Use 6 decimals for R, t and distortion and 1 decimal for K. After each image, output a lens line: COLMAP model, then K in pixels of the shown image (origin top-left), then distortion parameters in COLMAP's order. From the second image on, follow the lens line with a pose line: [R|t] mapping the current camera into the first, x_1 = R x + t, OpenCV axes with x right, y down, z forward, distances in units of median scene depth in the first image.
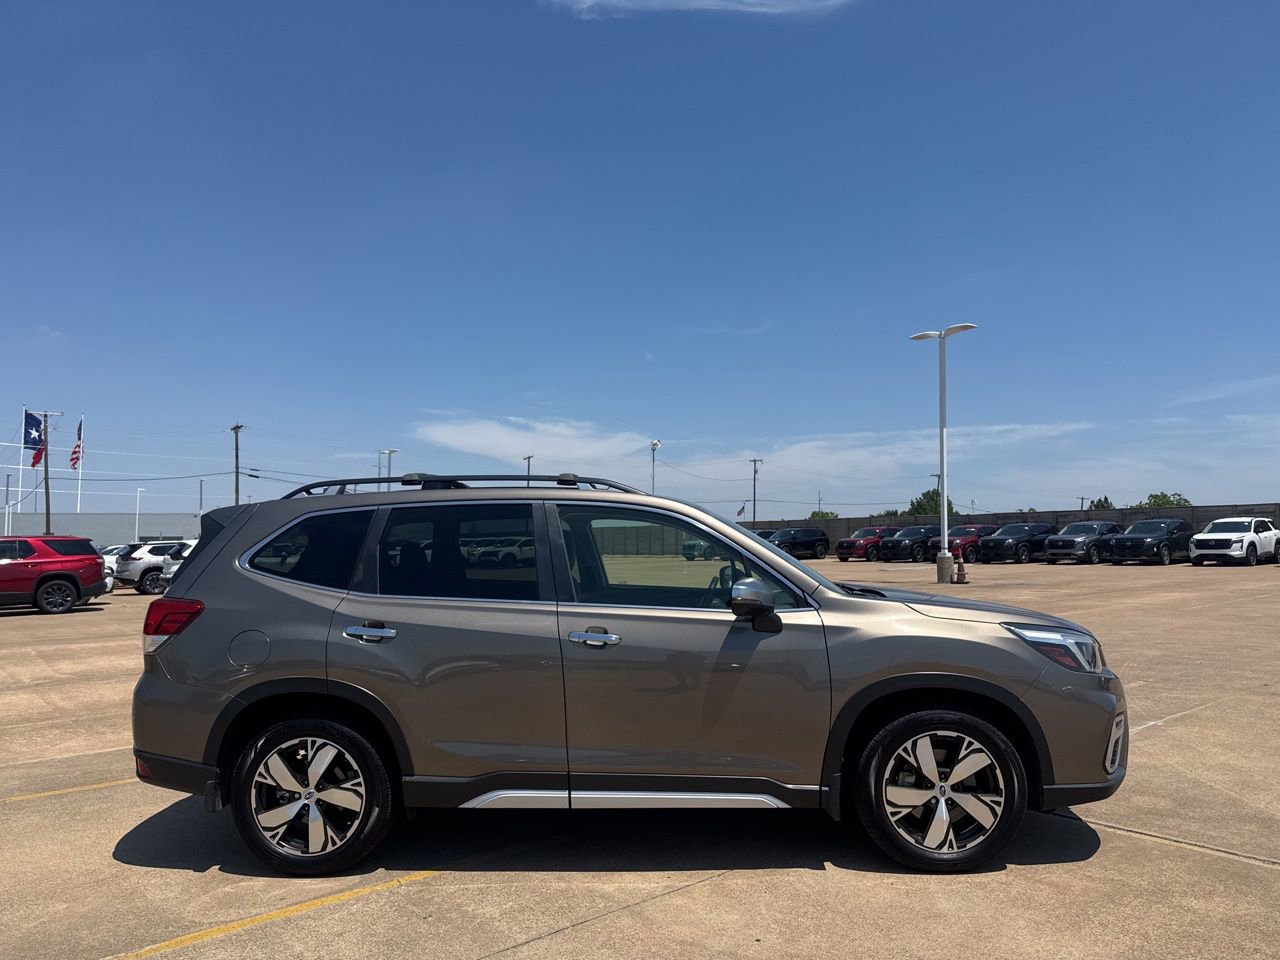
lens RADIAL K [[900.9, 0, 653.1], [0, 900.9, 502.3], [0, 0, 1]] dist [0.039966, -0.048420]
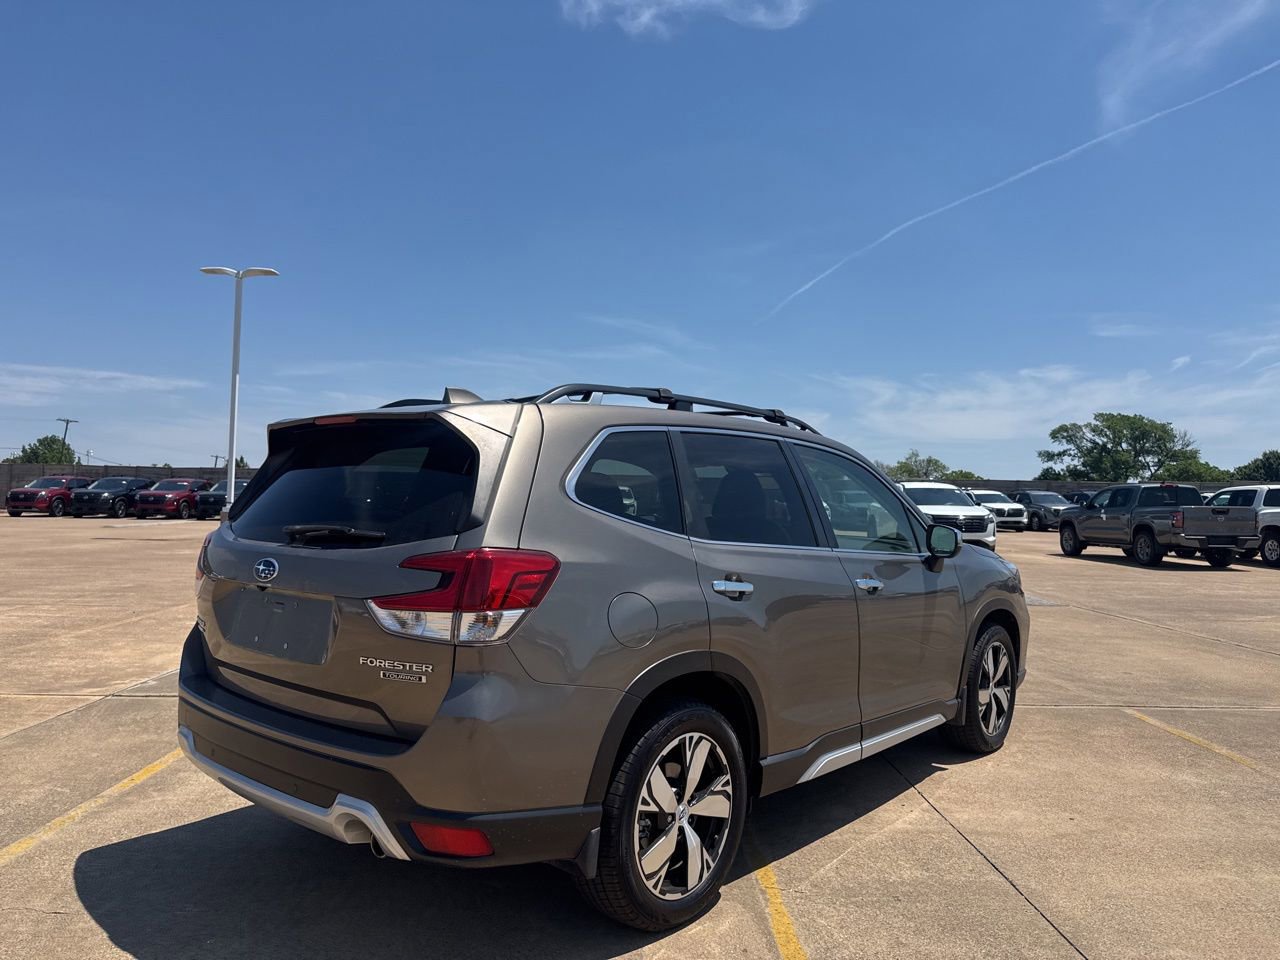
lens RADIAL K [[900.9, 0, 640.4], [0, 900.9, 485.8], [0, 0, 1]] dist [0.039966, -0.048420]
pose [[0.616564, 0.041267, 0.786223, -0.992497], [-0.062677, 0.998029, -0.003232, 0.063409], [-0.784806, -0.047285, 0.617935, 0.590654]]
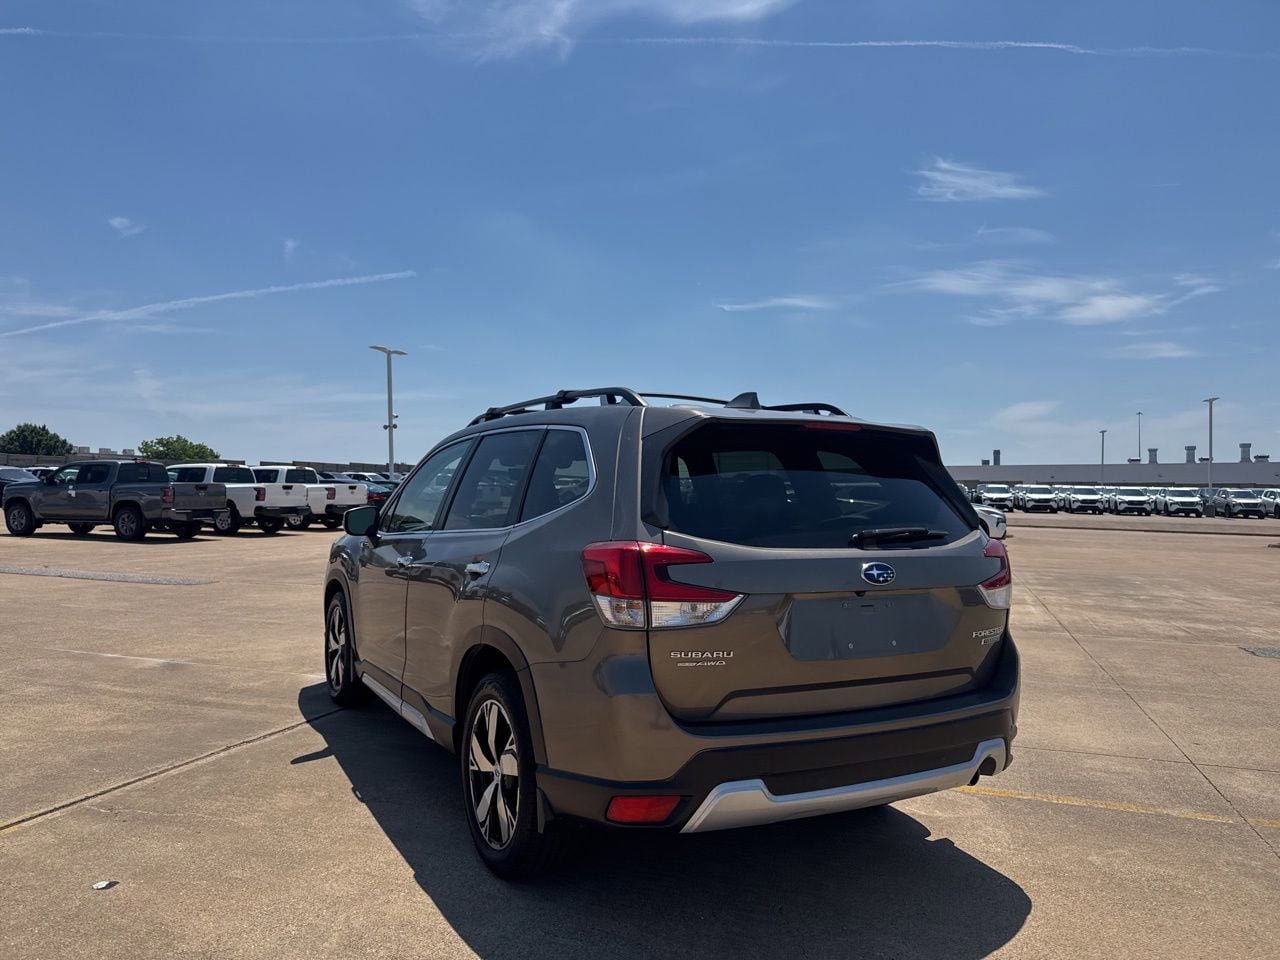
lens RADIAL K [[900.9, 0, 631.6], [0, 900.9, 478.7], [0, 0, 1]] dist [0.039966, -0.048420]
pose [[-0.525204, 0.022705, 0.850673, -1.128726], [-0.044119, 0.997573, -0.053865, 0.115589], [-0.849832, -0.065821, -0.522927, 1.796437]]
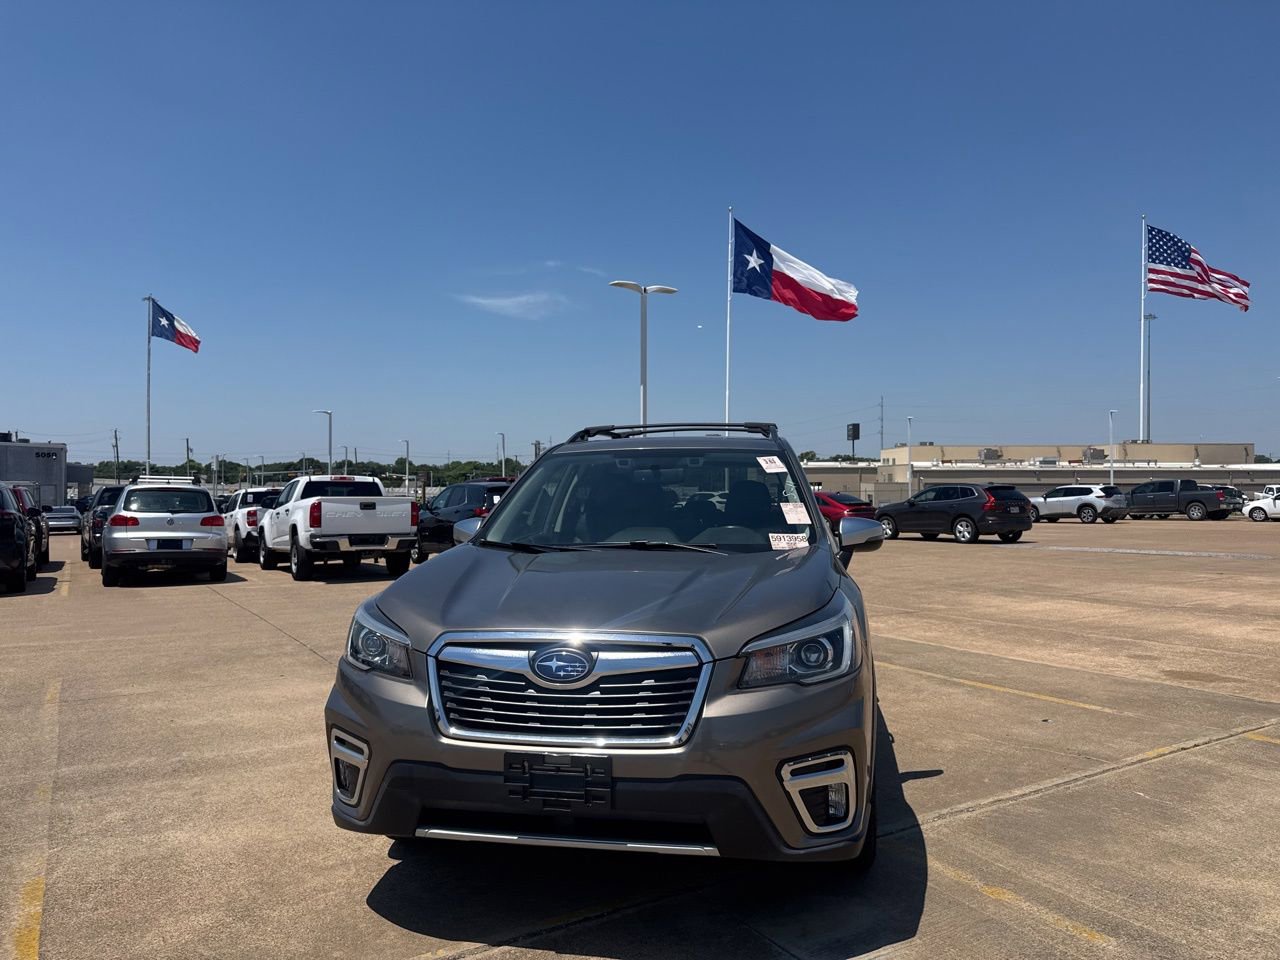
lens RADIAL K [[900.9, 0, 634.0], [0, 900.9, 476.7], [0, 0, 1]] dist [0.039966, -0.048420]
pose [[-0.140294, 0.003349, -0.990104, 1.203895], [0.052838, 0.998595, -0.004109, 0.045739], [0.988699, -0.052891, -0.140274, 1.346458]]
